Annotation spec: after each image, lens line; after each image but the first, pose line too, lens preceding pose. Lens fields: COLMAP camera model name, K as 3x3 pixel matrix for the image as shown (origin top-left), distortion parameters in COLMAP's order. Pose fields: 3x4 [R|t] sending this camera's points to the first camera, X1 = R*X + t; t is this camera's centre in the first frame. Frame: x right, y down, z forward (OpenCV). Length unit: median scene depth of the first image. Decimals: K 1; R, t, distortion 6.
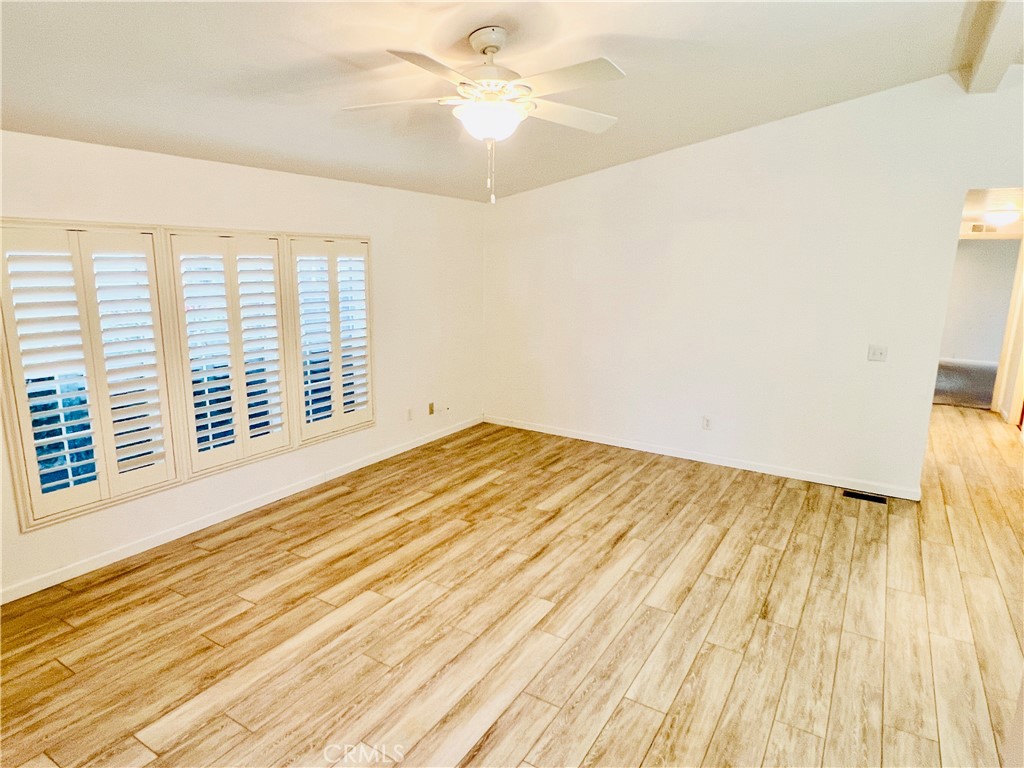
lens RADIAL K [[614.5, 0, 503.3], [0, 614.5, 384.0], [0, 0, 1]] dist [0.000941, -0.002097]
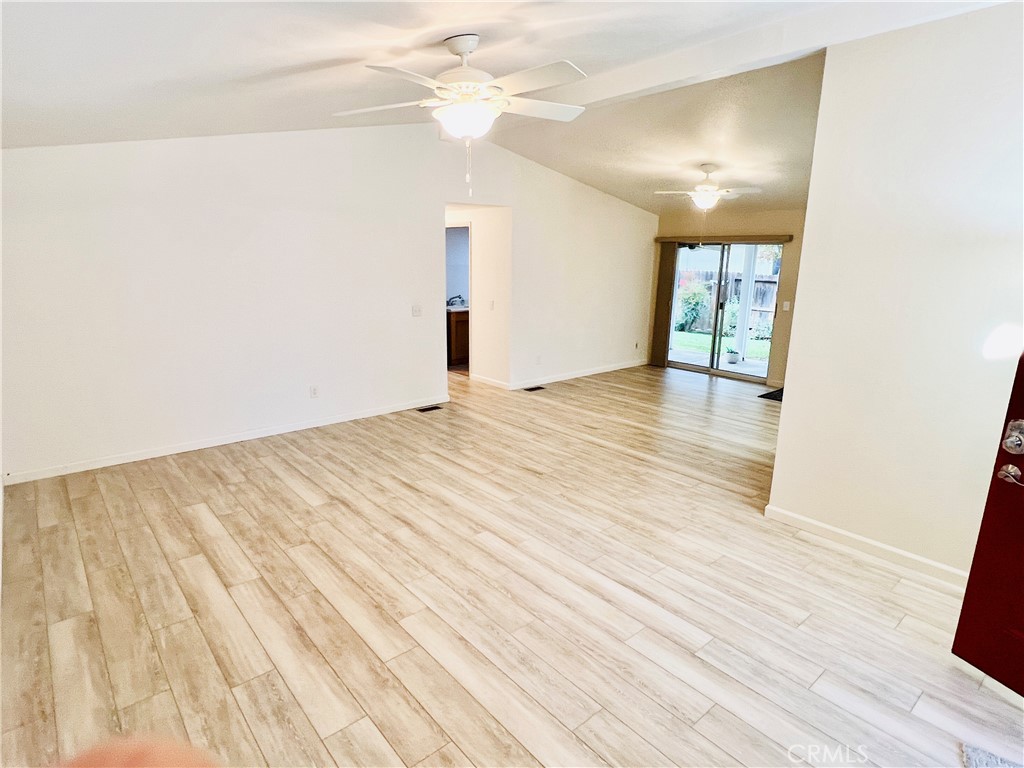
lens RADIAL K [[561.4, 0, 504.8], [0, 561.4, 387.3], [0, 0, 1]] dist [0.004293, -0.004577]
pose [[0.301553, -0.233403, 0.924440, -0.667375], [0.182964, 0.965720, 0.184143, -0.091854], [-0.935730, 0.113610, 0.333921, 0.425465]]
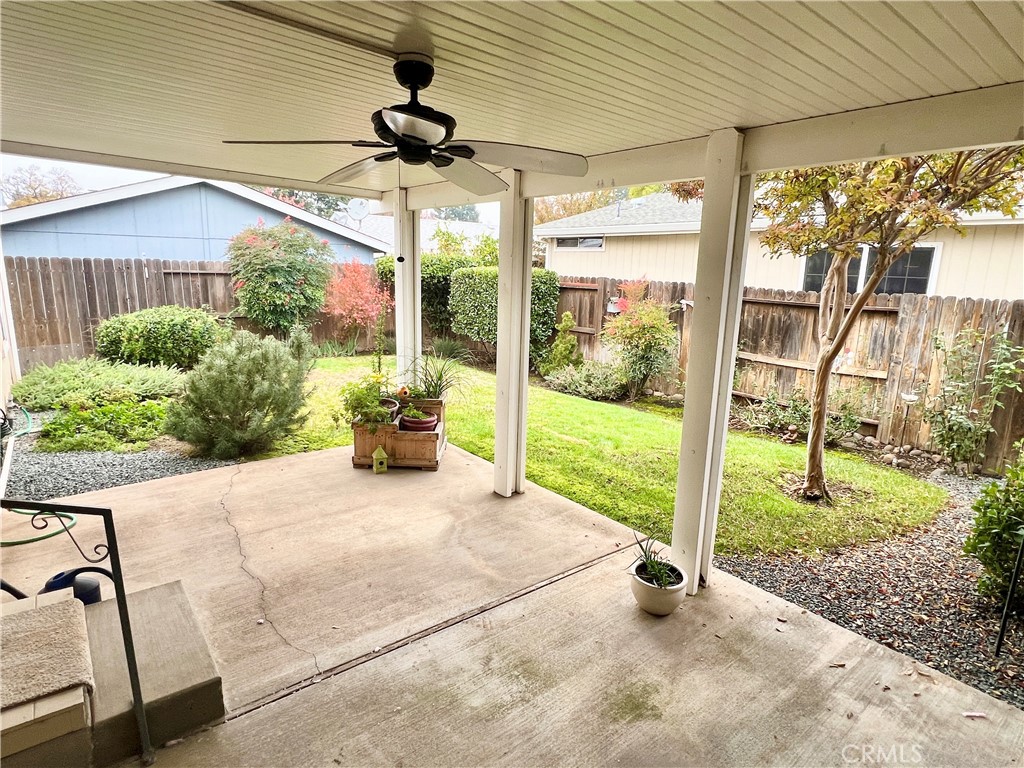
lens RADIAL K [[561.4, 0, 507.0], [0, 561.4, 384.8], [0, 0, 1]] dist [0.004293, -0.004577]
pose [[0.341701, -0.202916, 0.917641, 1.526400], [0.170629, 0.973580, 0.151748, 0.061000], [-0.924189, 0.104724, 0.367297, 0.166469]]
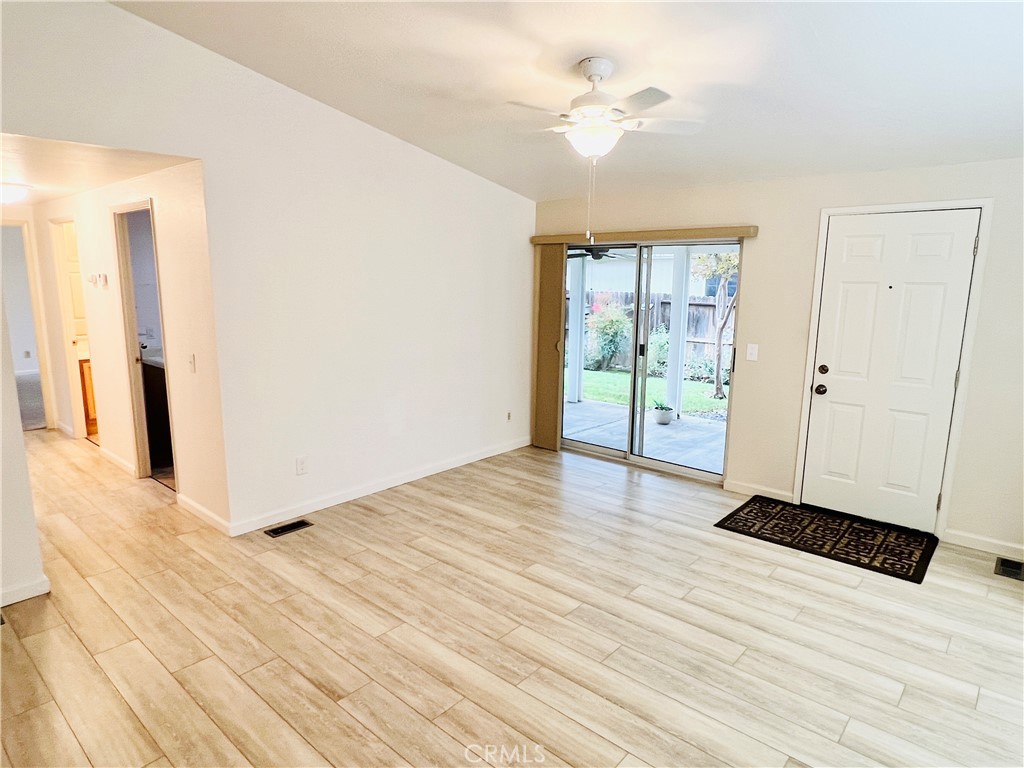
lens RADIAL K [[614.5, 0, 506.6], [0, 614.5, 384.6], [0, 0, 1]] dist [0.000941, -0.002097]
pose [[0.166335, -0.187039, 0.968168, 0.157487], [0.189965, 0.969532, 0.154666, -0.046271], [-0.967598, 0.158192, 0.196798, 0.371948]]
